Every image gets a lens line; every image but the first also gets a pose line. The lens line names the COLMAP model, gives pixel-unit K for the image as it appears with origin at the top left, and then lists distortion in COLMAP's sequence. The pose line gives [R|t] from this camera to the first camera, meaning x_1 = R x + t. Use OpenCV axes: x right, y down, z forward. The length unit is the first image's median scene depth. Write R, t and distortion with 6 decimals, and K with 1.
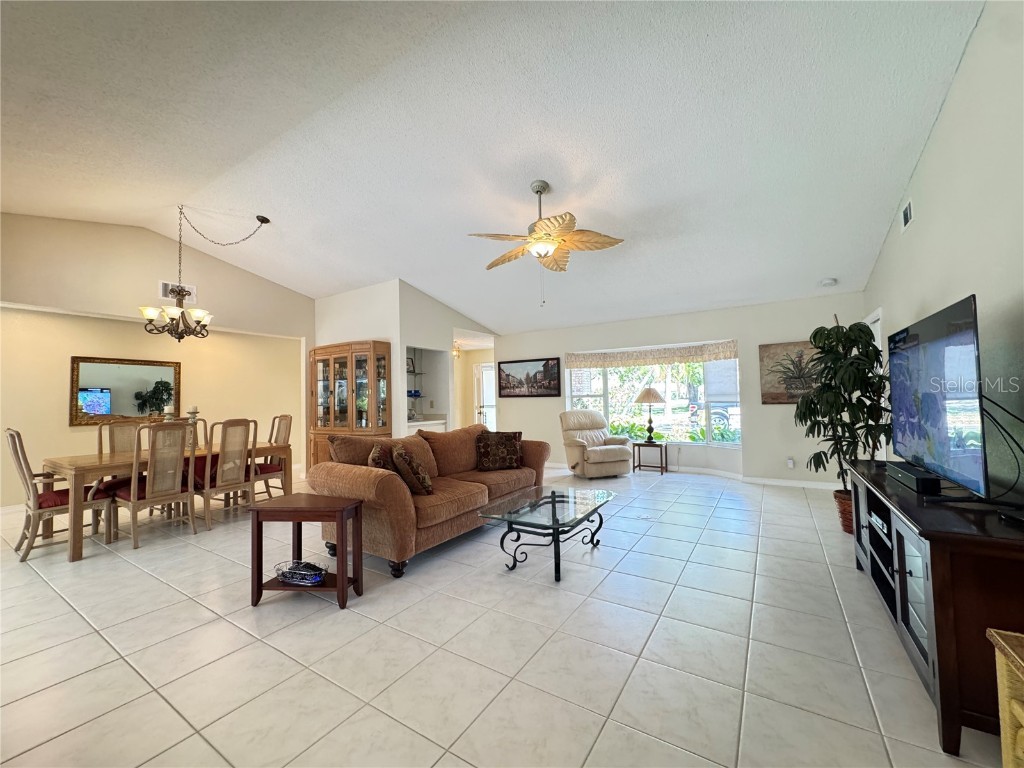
lens RADIAL K [[407.3, 0, 509.3], [0, 407.3, 382.1], [0, 0, 1]] dist [-0.001950, -0.000080]
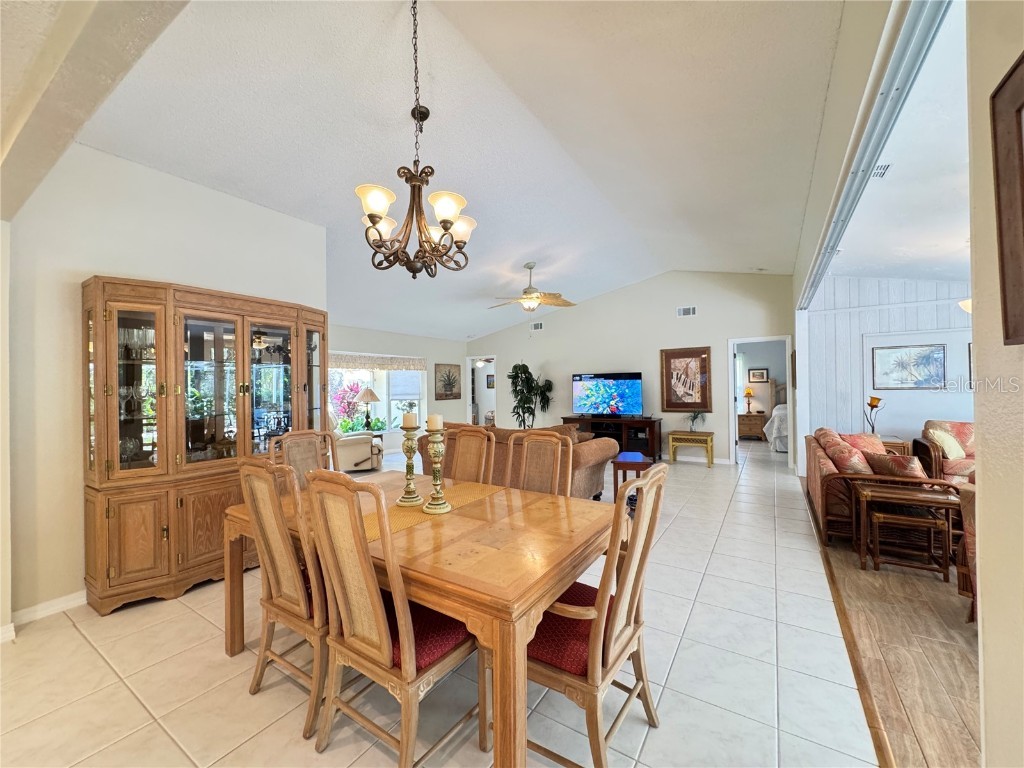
lens RADIAL K [[407.3, 0, 512.1], [0, 407.3, 384.0], [0, 0, 1]] dist [-0.001950, -0.000080]
pose [[-0.006669, 0.025601, 0.999650, -0.762879], [-0.030072, 0.999215, -0.025790, 0.017260], [-0.999525, -0.030233, -0.005894, 0.536348]]
